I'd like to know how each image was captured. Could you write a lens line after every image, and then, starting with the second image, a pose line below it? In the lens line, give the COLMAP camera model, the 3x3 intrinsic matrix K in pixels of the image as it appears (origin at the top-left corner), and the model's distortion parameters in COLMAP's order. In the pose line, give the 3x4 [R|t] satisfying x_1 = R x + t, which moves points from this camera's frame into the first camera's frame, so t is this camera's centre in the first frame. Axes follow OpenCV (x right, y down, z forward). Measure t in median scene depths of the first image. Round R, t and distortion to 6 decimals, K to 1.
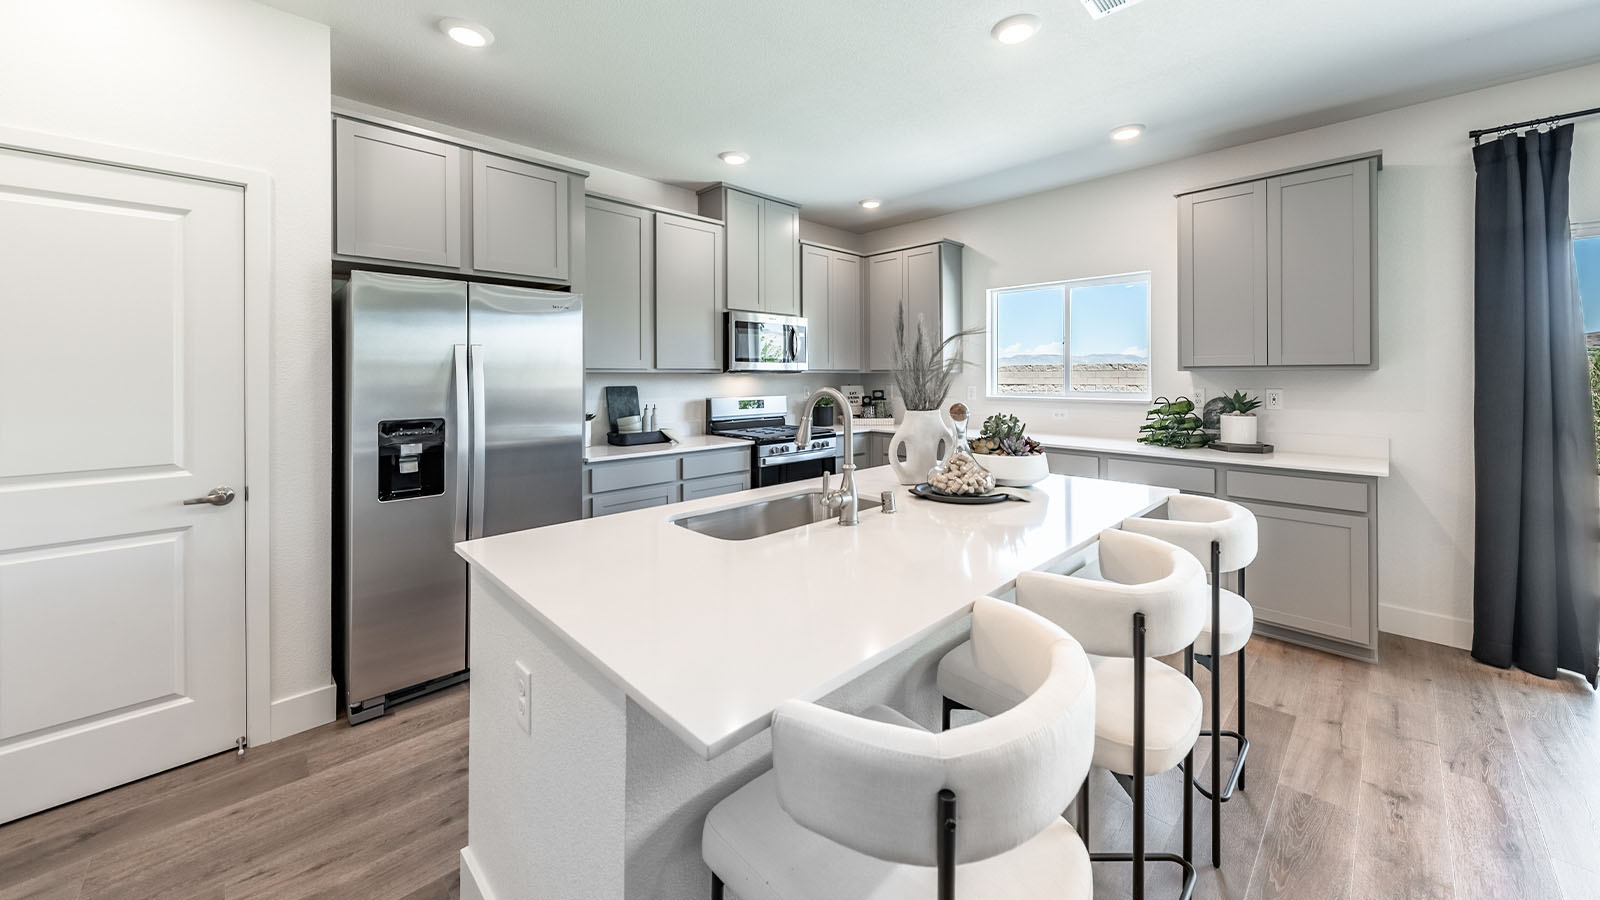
lens RADIAL K [[571.1, 0, 799.9], [0, 571.1, 373.2], [0, 0, 1]] dist [0.000548, -0.000149]
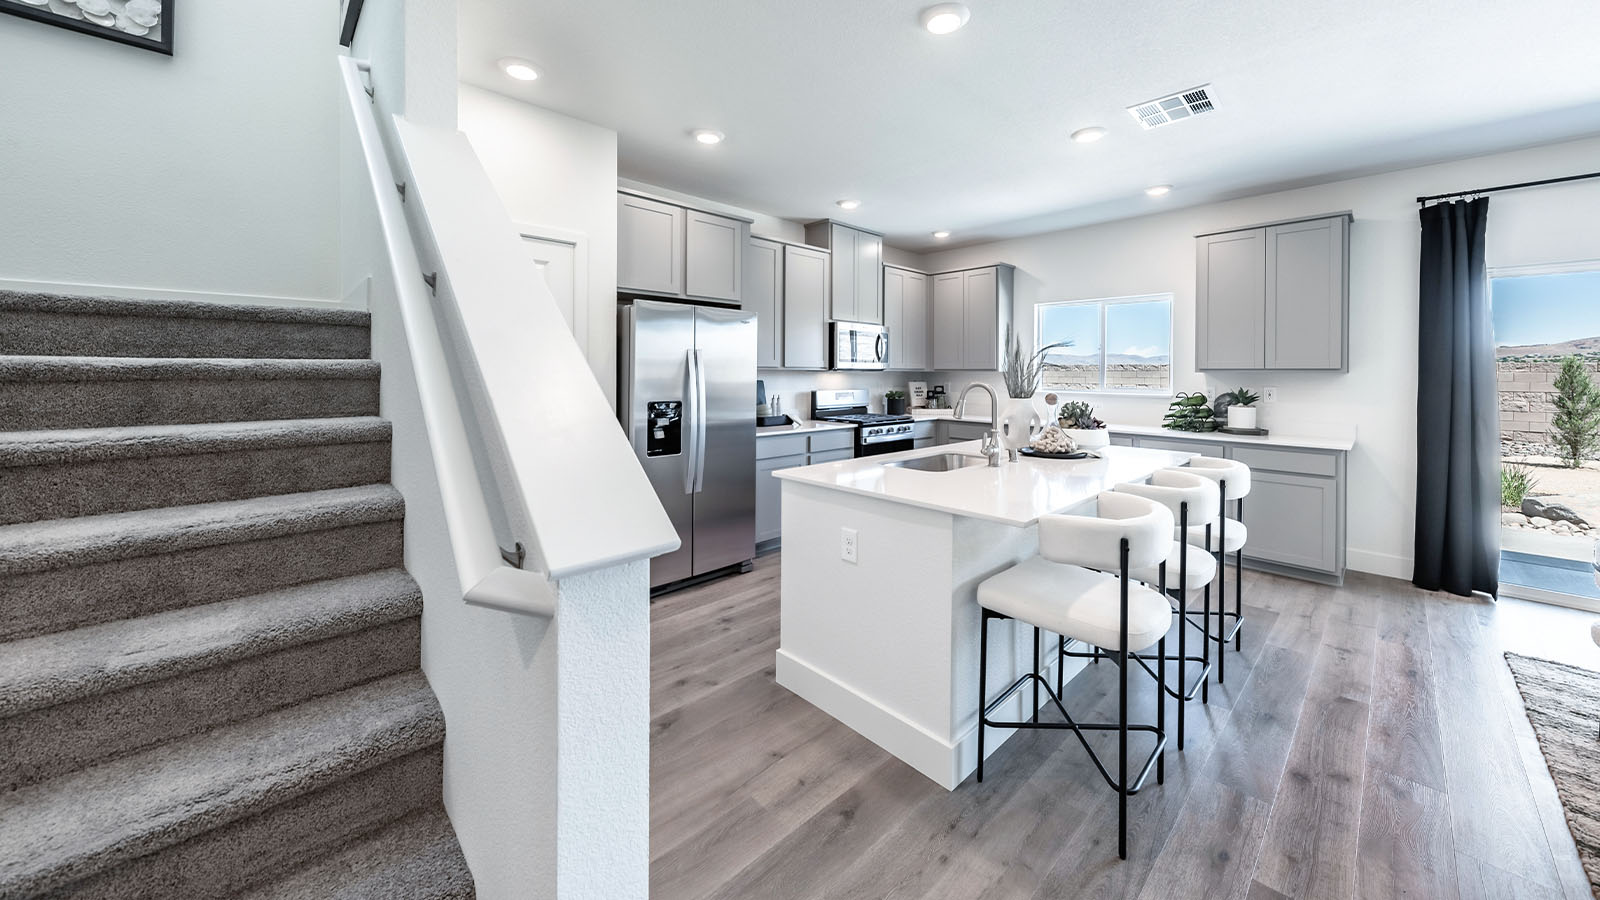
lens RADIAL K [[564.3, 0, 796.1], [0, 564.3, 372.7], [0, 0, 1]] dist [0.000917, -0.000226]
pose [[0.999856, 0.009105, -0.014299, -0.250247], [-0.009051, 0.999952, 0.003828, 0.000223], [0.014333, -0.003698, 0.999890, -0.326285]]
